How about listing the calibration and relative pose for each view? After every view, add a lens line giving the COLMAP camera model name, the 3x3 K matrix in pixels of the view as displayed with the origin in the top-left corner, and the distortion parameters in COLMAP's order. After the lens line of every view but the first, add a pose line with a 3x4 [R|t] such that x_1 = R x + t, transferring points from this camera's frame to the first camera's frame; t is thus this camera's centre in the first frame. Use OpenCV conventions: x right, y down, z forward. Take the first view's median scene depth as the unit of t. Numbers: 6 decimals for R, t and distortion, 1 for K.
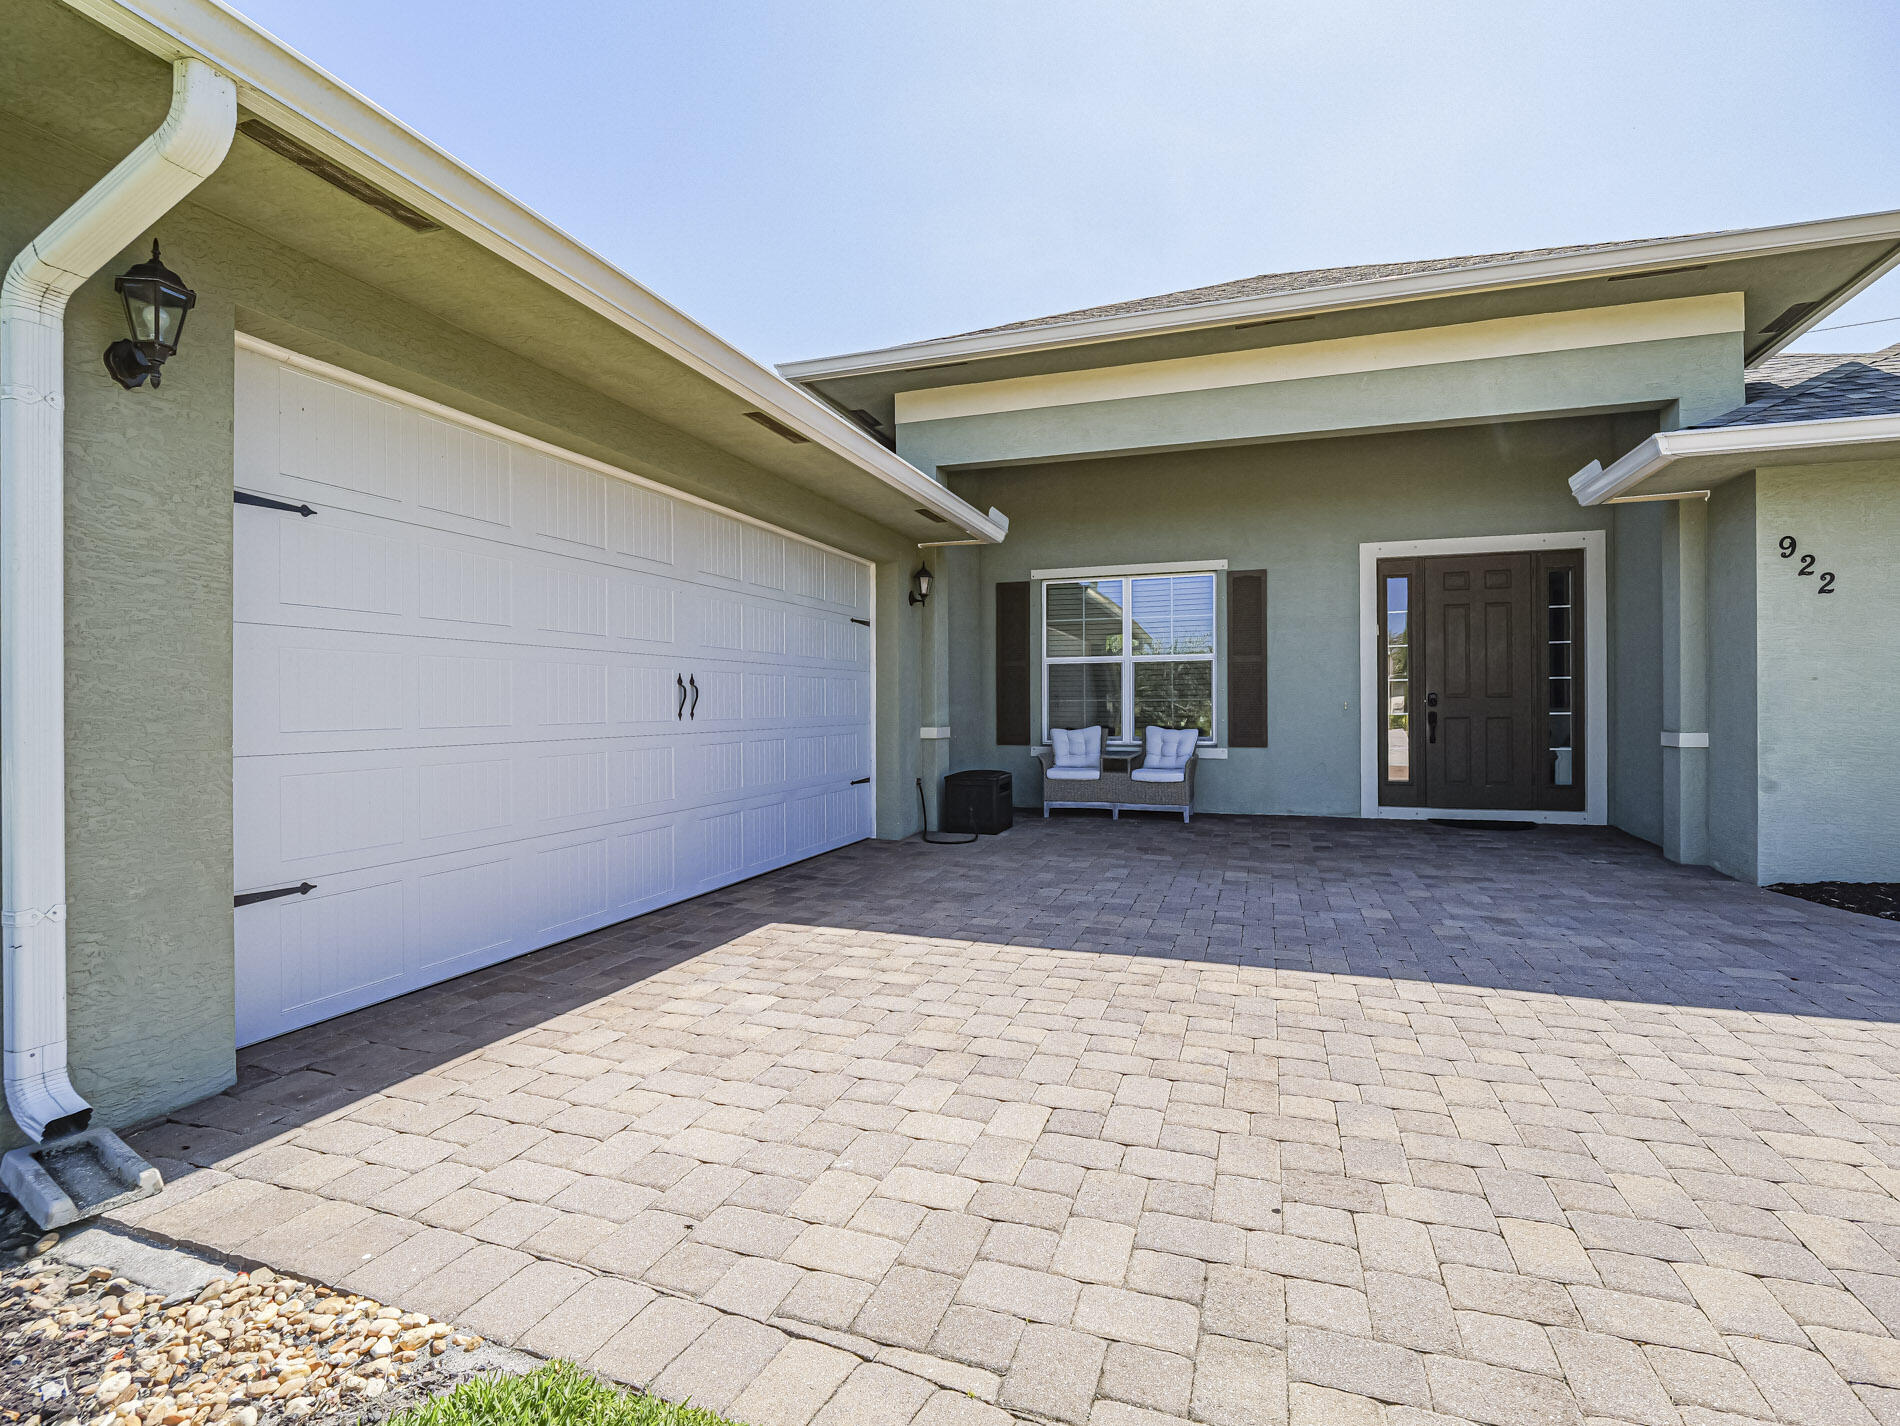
lens RADIAL K [[929.8, 0, 944.3], [0, 929.8, 714.8], [0, 0, 1]] dist [-0.000563, 0.001059]
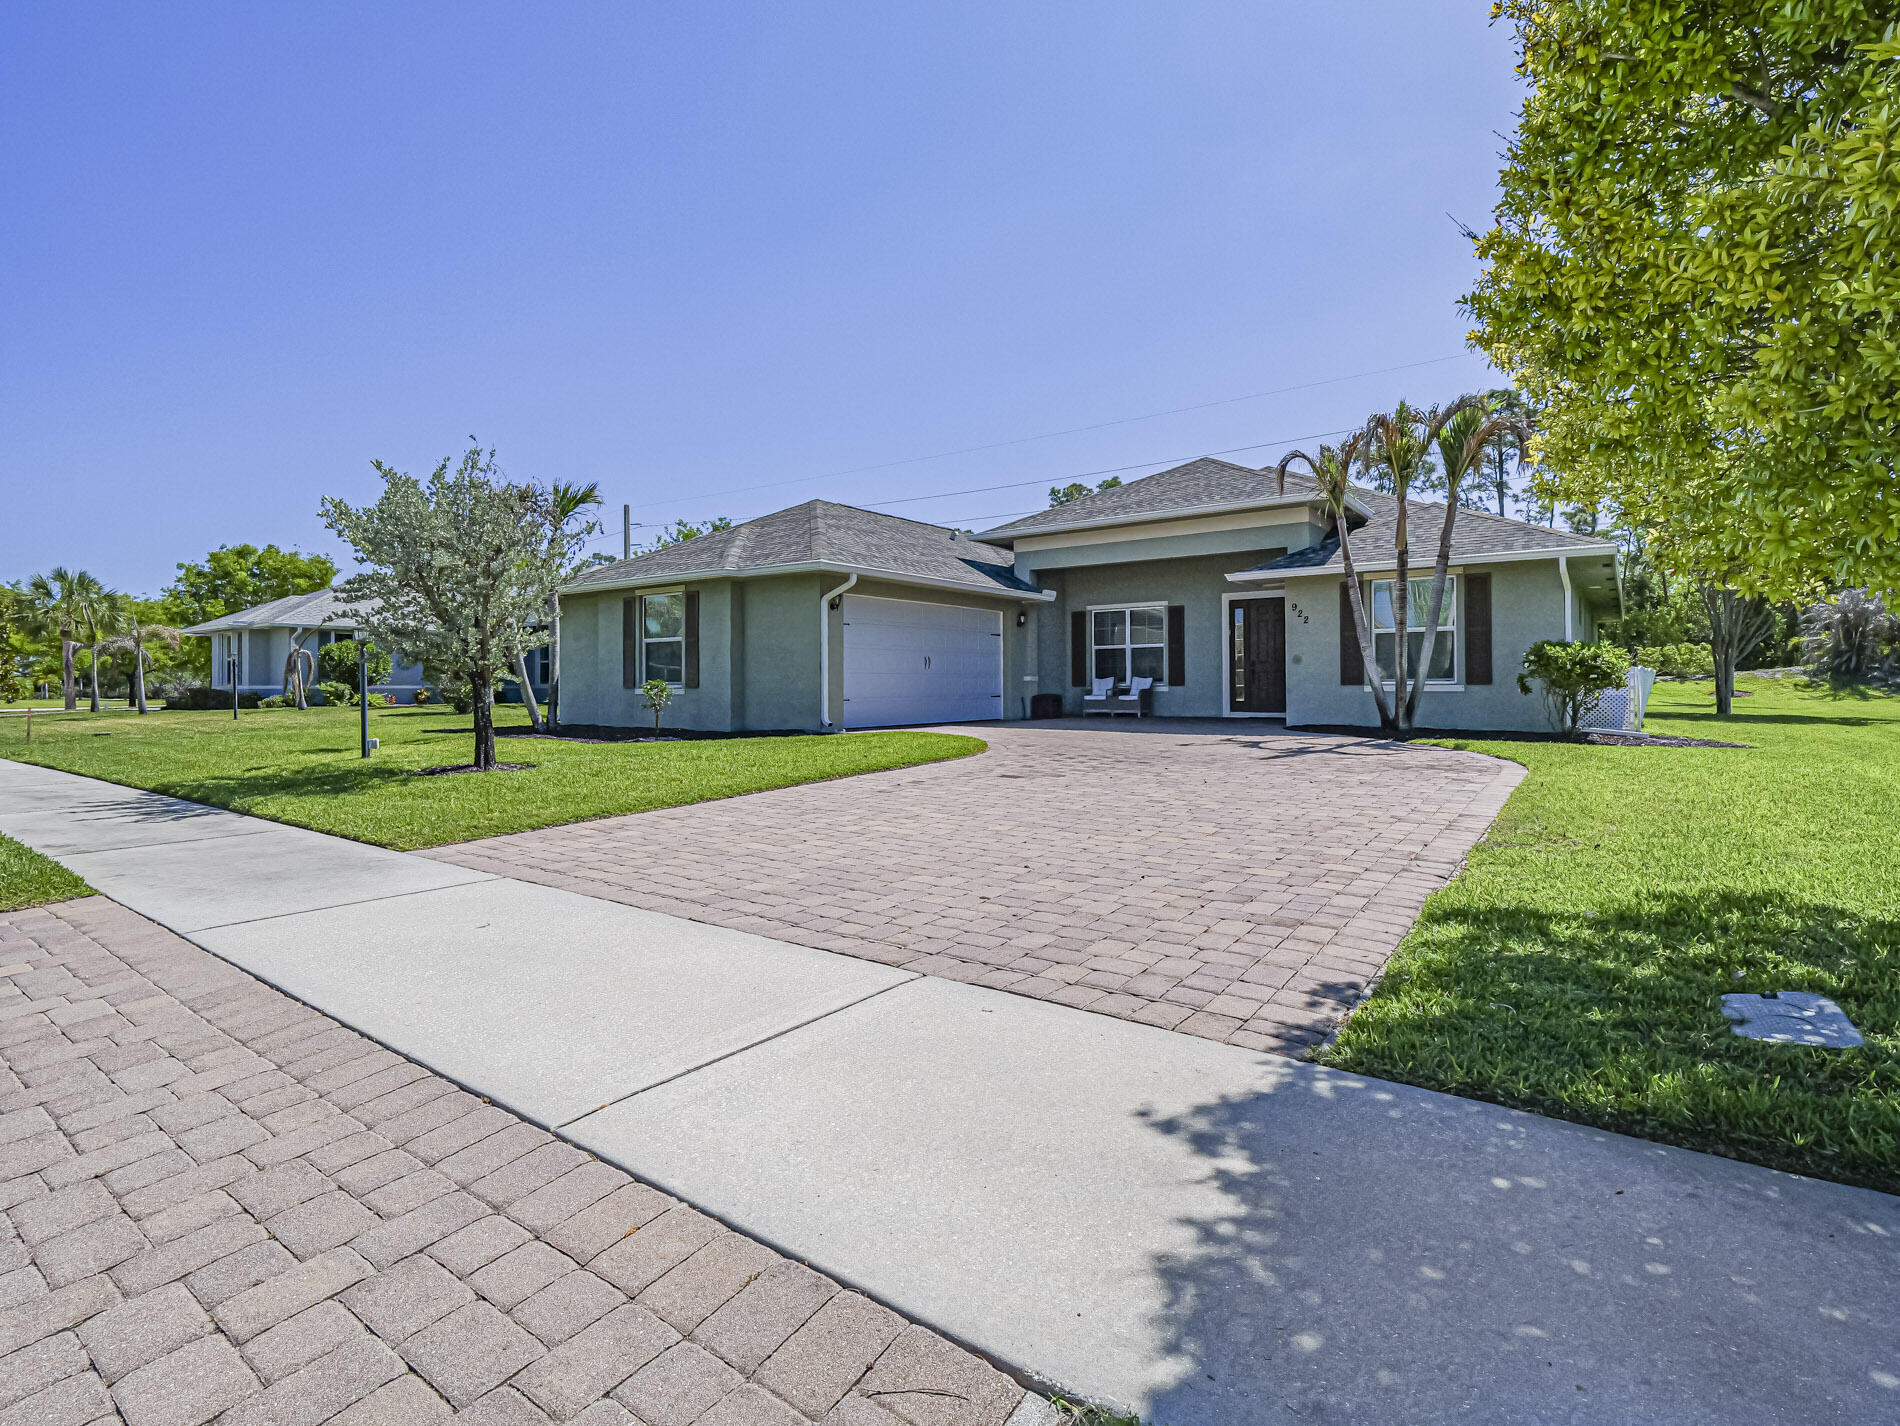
lens RADIAL K [[929.8, 0, 954.7], [0, 929.8, 702.0], [0, 0, 1]] dist [-0.000563, 0.001059]
pose [[0.949744, 0.006419, -0.312962, 0.537491], [-0.002104, 0.999898, 0.014123, 0.045054], [0.313020, -0.012755, 0.949661, -1.311985]]
